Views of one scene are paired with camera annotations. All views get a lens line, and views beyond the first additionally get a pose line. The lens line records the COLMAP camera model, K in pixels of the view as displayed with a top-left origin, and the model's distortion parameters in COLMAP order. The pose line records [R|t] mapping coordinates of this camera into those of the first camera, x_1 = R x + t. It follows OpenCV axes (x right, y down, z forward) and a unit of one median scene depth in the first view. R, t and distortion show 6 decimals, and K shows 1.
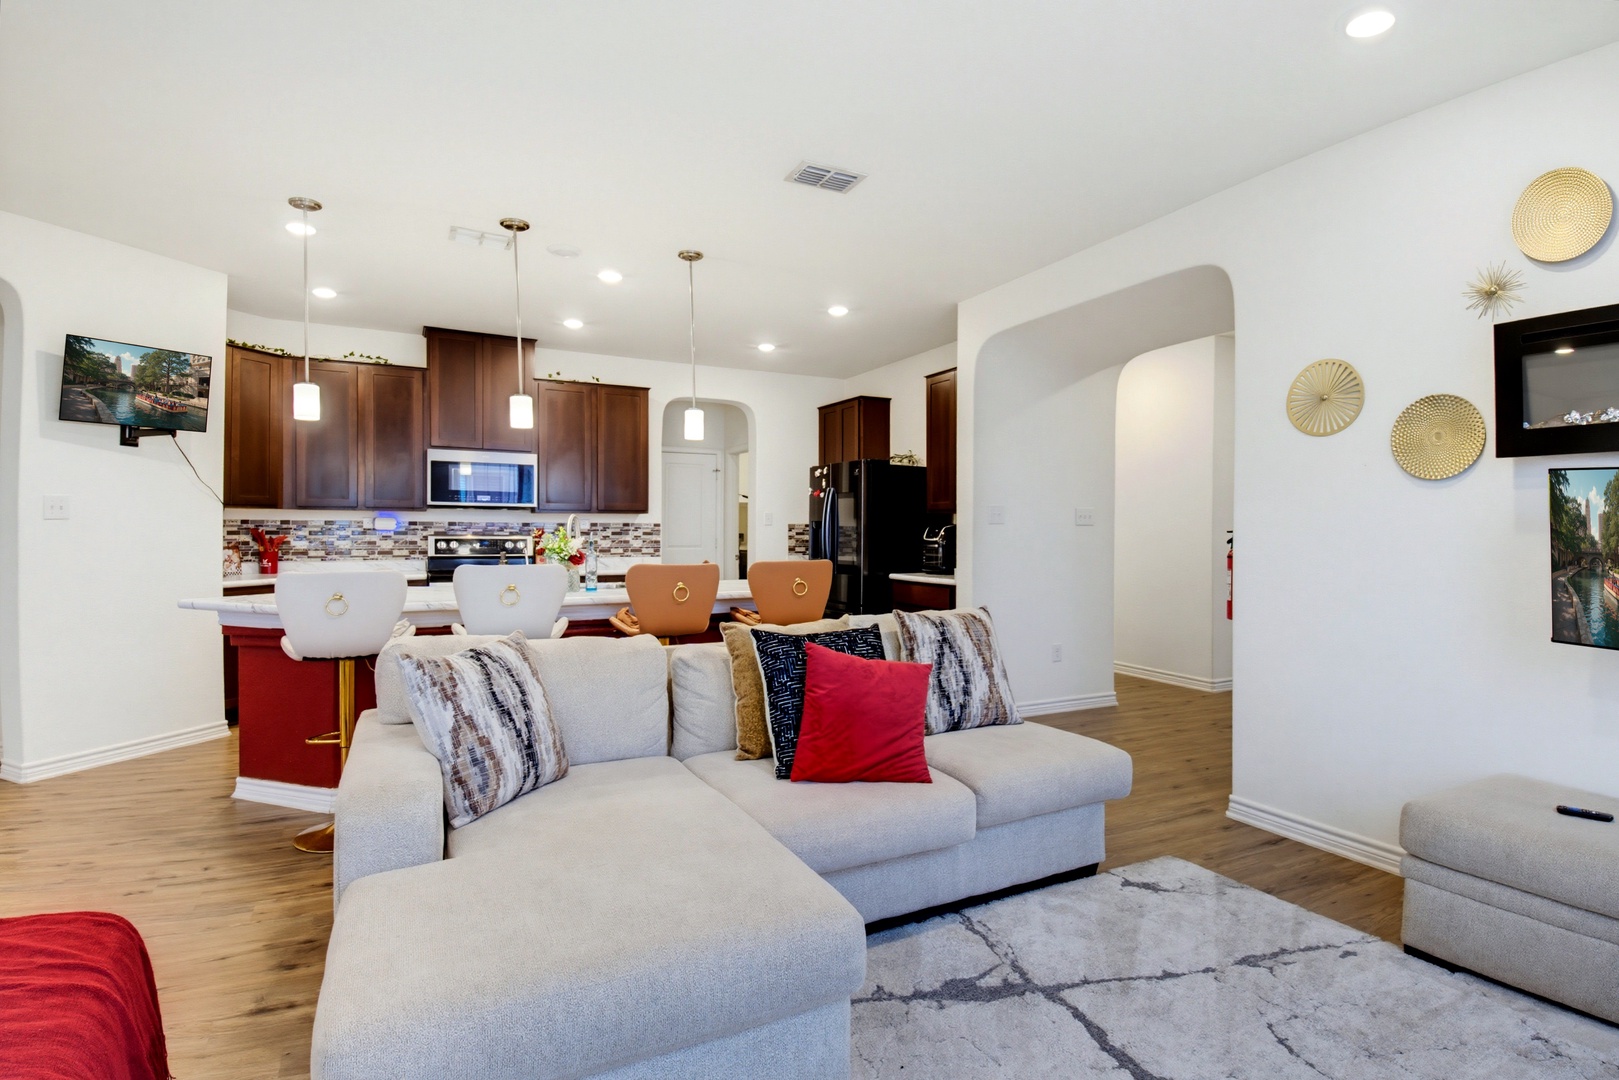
lens RADIAL K [[772.6, 0, 815.8], [0, 772.6, 535.7], [0, 0, 1]] dist [0.077170, -0.090681]
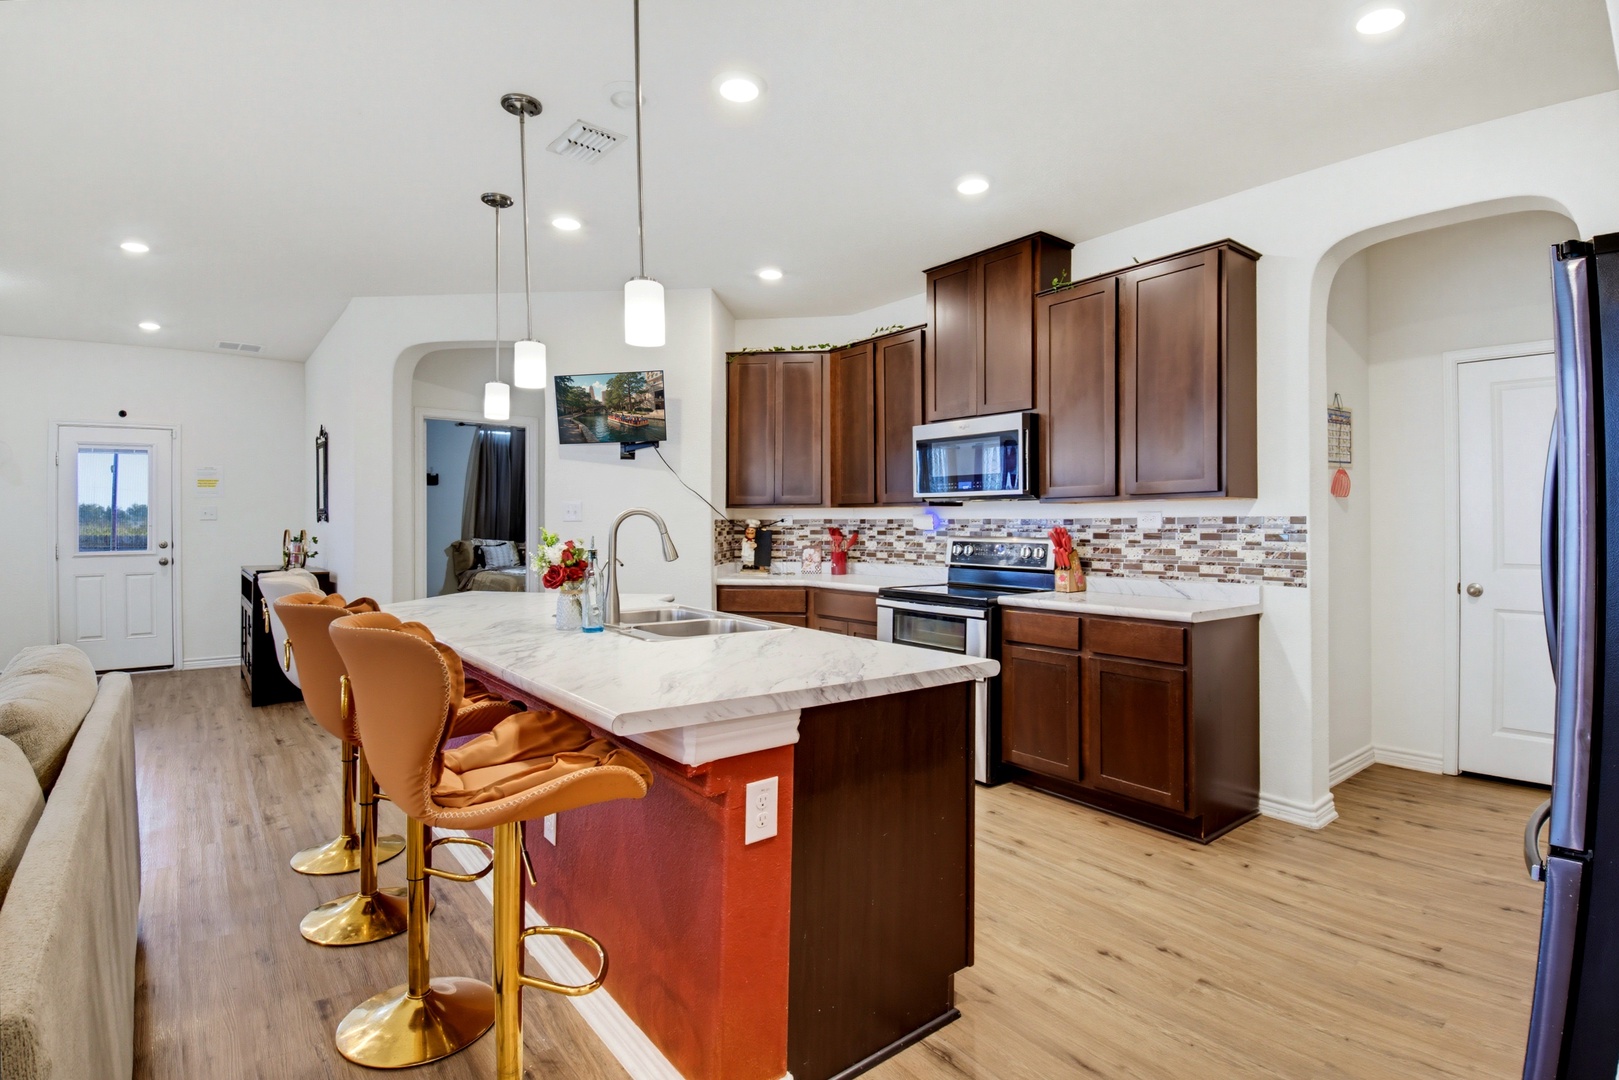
lens RADIAL K [[791.3, 0, 811.3], [0, 791.3, 518.5], [0, 0, 1]] dist [0.042646, -0.072888]
pose [[0.198759, -0.011949, -0.979976, 0.303239], [-0.006464, 0.999888, -0.013503, -0.008628], [0.980027, 0.009018, 0.198659, 0.867910]]
